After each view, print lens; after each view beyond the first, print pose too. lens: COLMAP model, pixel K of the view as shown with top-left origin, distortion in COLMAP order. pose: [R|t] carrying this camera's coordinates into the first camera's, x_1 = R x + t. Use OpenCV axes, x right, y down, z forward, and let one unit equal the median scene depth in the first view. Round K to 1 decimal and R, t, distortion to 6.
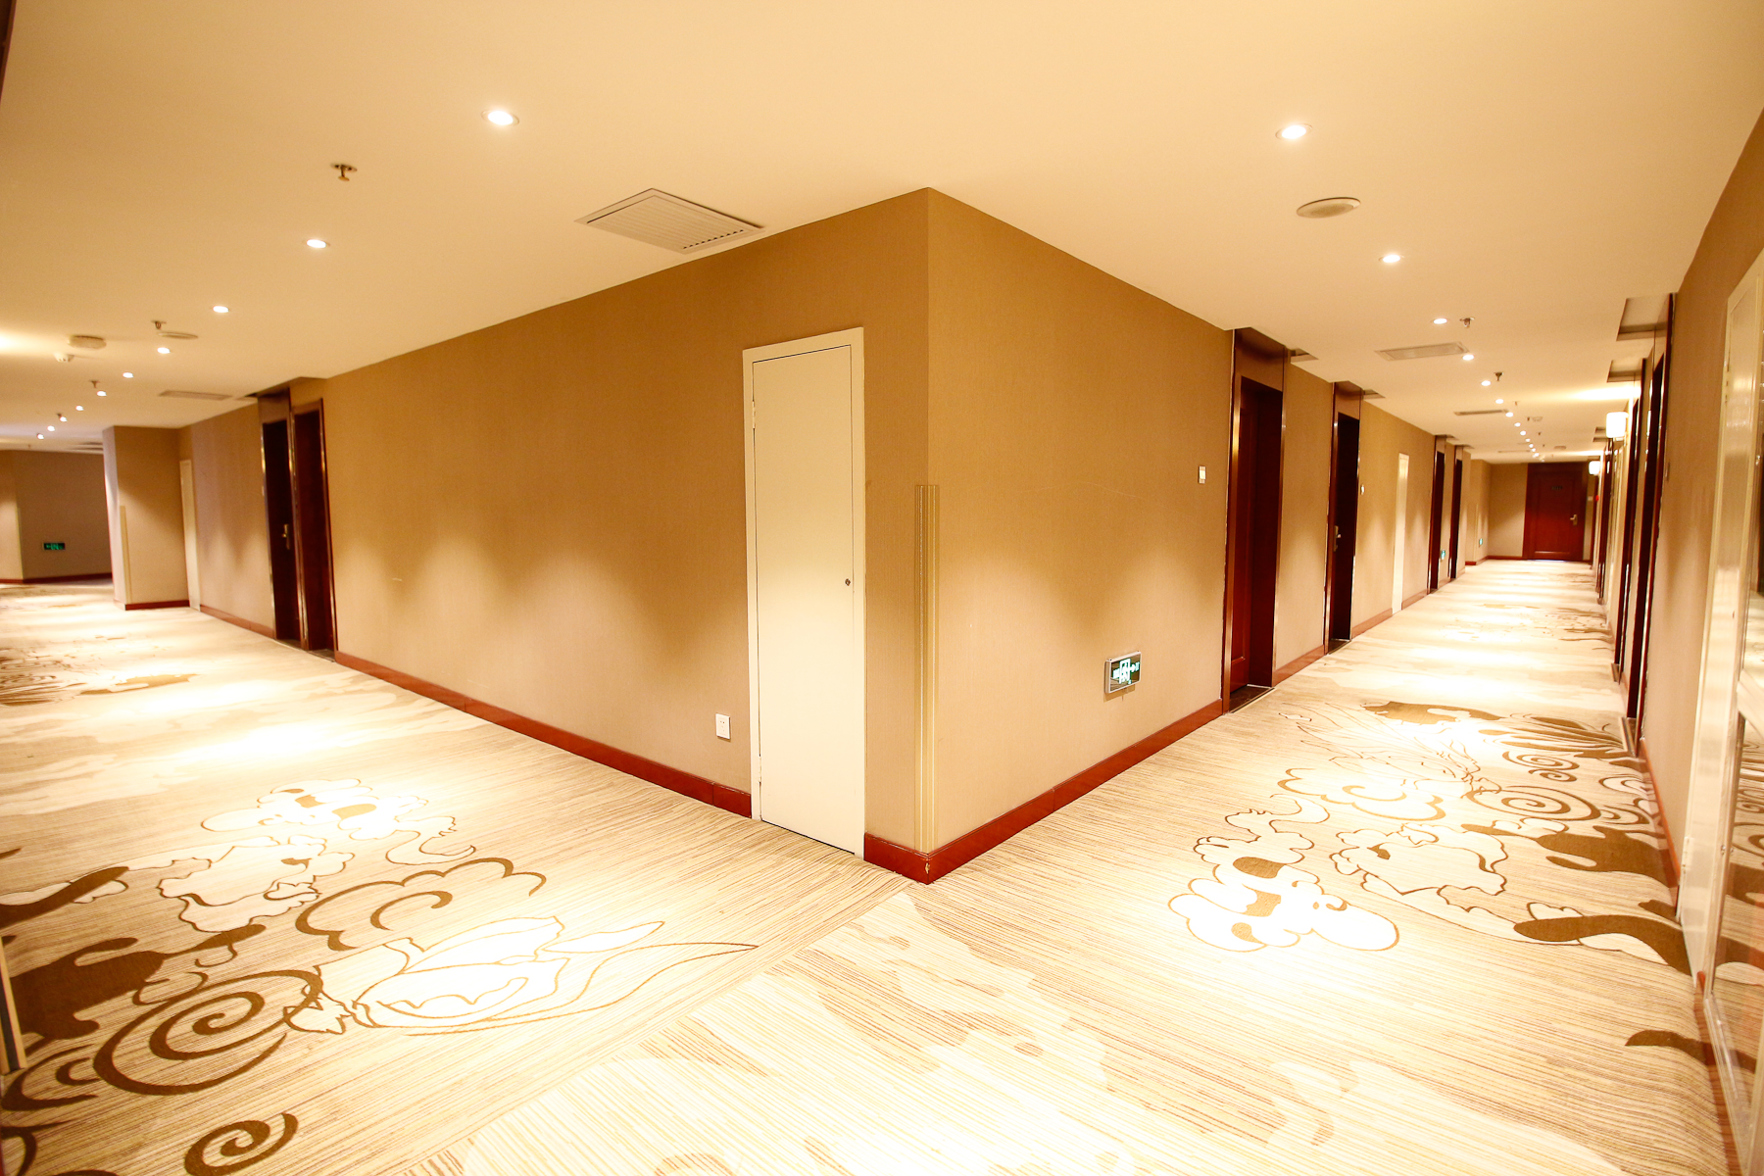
lens RADIAL K [[819.9, 0, 891.2], [0, 819.9, 579.3], [0, 0, 1]] dist [0.001871, -0.015474]
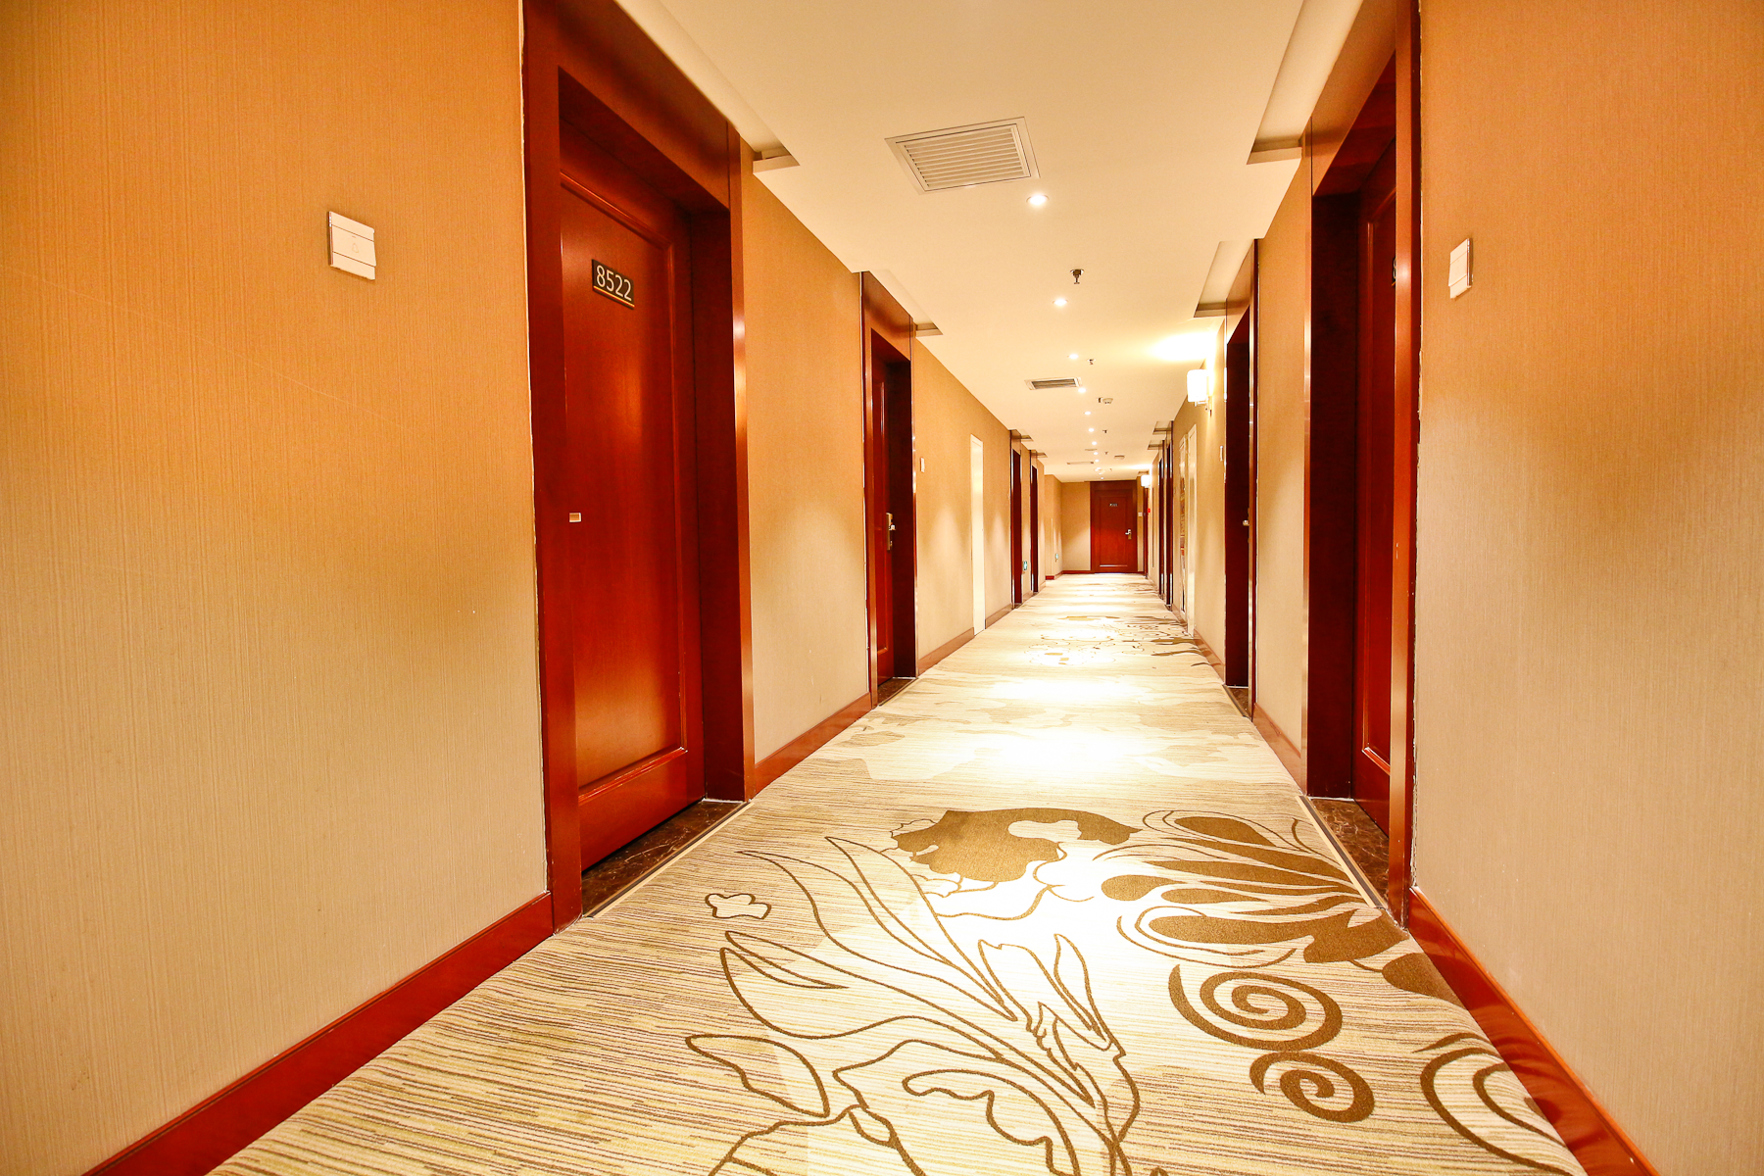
lens RADIAL K [[819.9, 0, 891.2], [0, 819.9, 579.3], [0, 0, 1]] dist [0.001871, -0.015474]
pose [[0.908807, -0.033243, 0.415889, 0.175342], [0.051461, 0.998141, -0.032669, 0.008651], [-0.414030, 0.051092, 0.908828, 0.256522]]
